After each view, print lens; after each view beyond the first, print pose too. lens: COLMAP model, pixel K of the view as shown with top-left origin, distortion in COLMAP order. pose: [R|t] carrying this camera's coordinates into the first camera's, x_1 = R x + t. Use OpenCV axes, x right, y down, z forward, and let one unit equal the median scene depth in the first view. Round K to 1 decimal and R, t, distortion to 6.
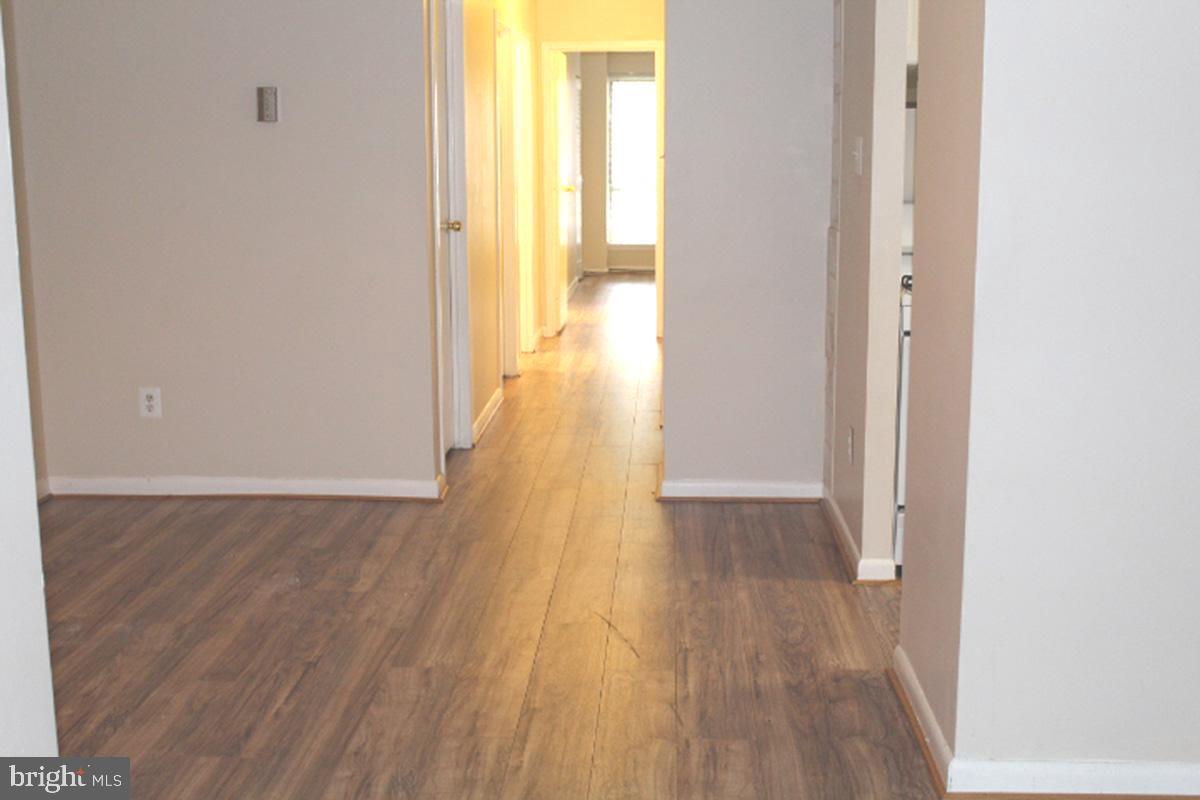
lens RADIAL K [[1466.0, 0, 599.1], [0, 1466.0, 402.2], [0, 0, 1]] dist [-0.083155, 0.000000]
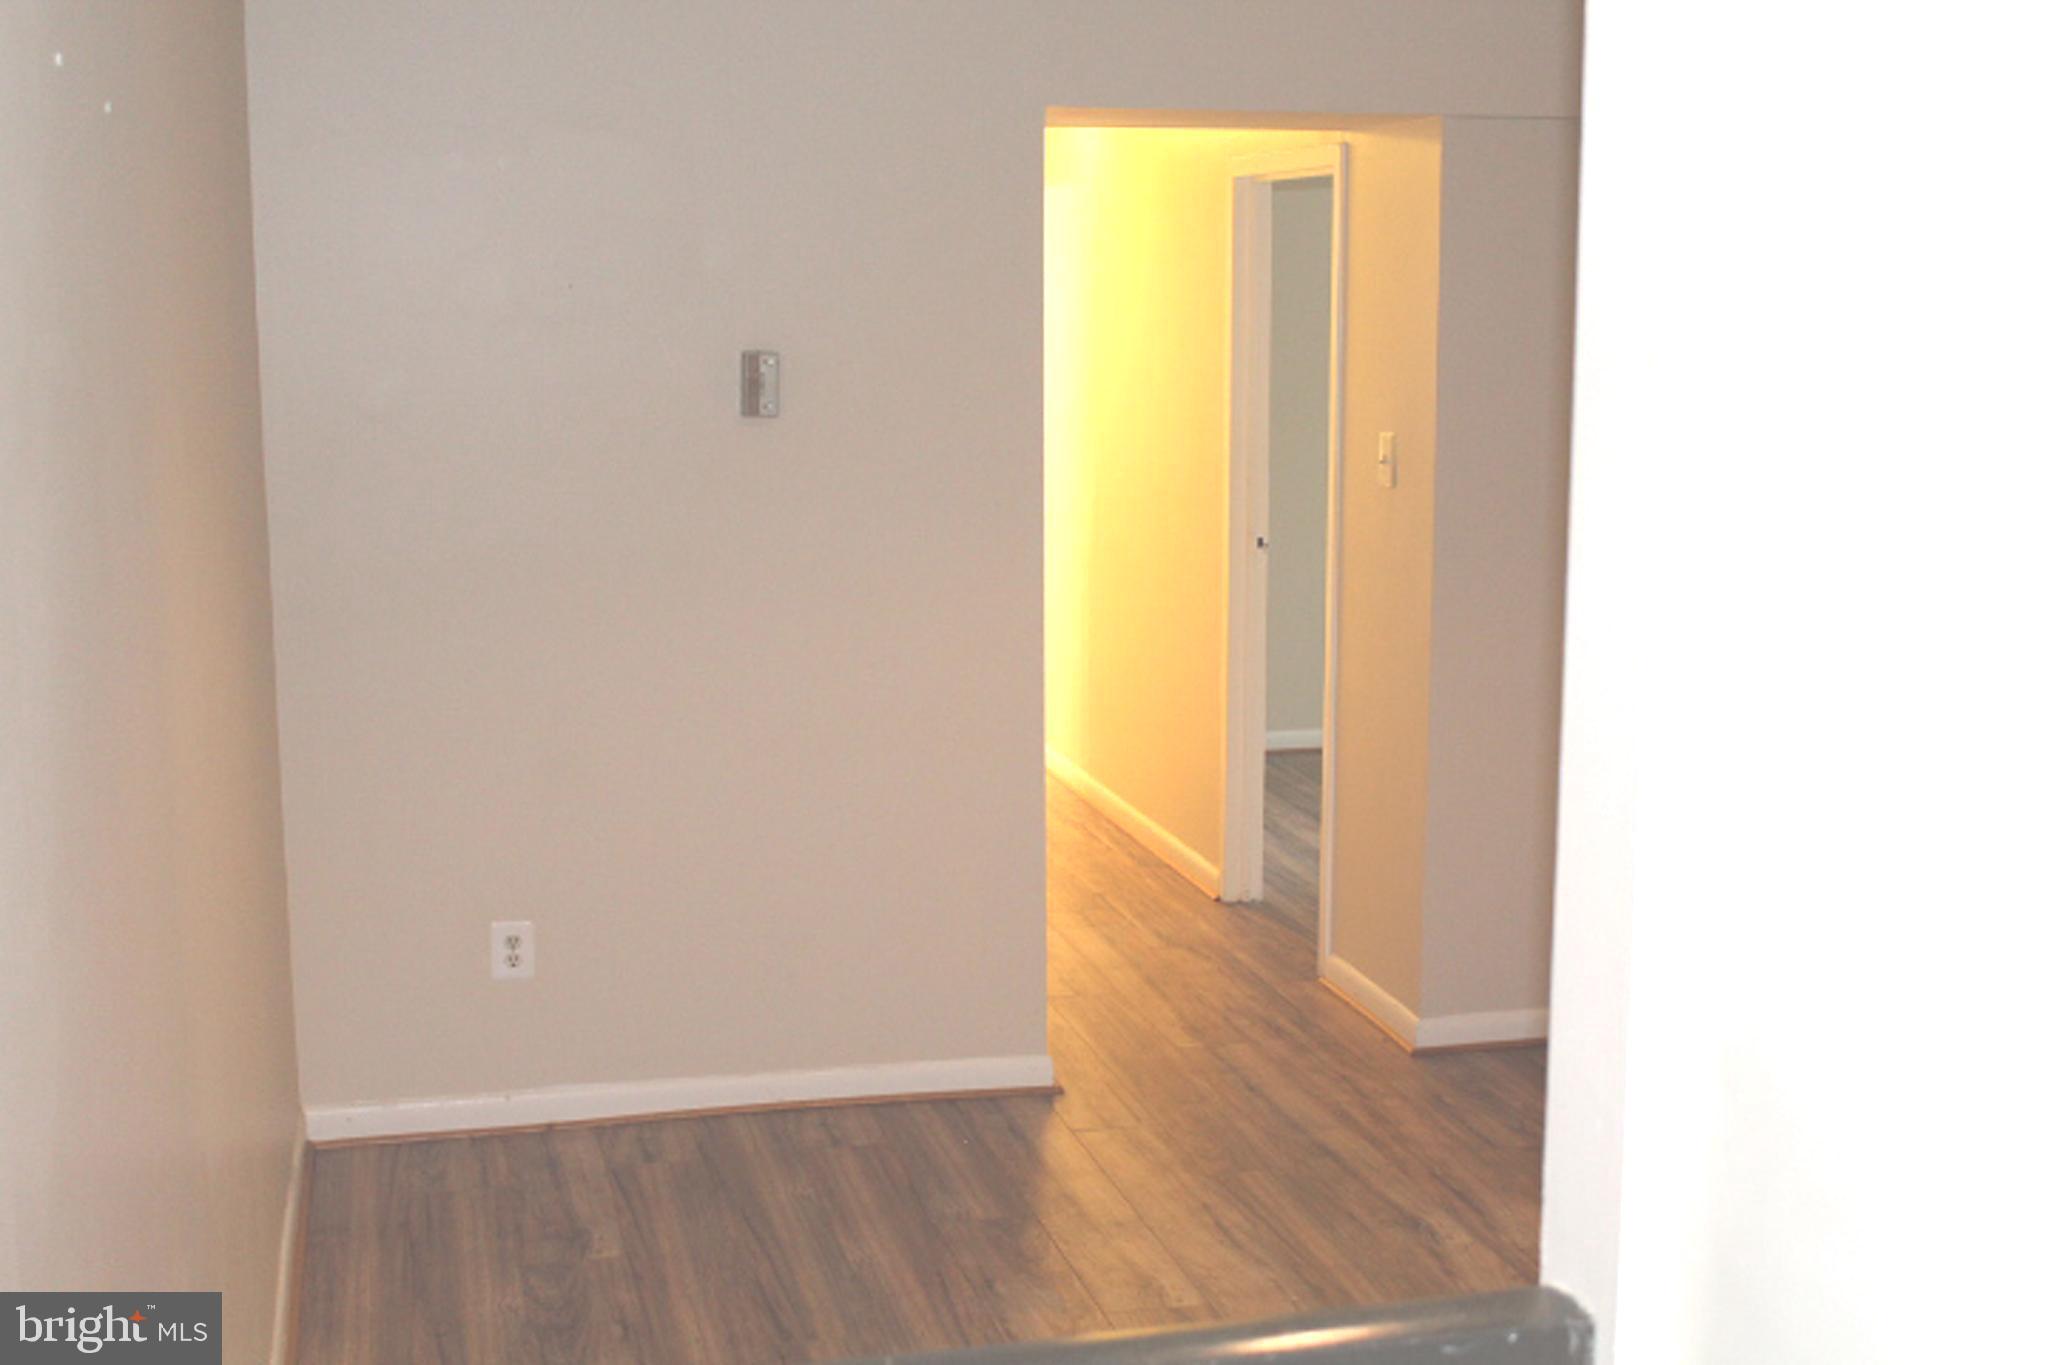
lens RADIAL K [[2502.0, 0, 1025.7], [0, 2502.0, 677.7], [0, 0, 1]] dist [-0.083155, 0.000000]
pose [[0.955486, -0.038276, 0.292542, -0.530633], [0.043665, 0.998975, -0.011908, -0.106652], [-0.291787, 0.024152, 0.956178, 0.125953]]
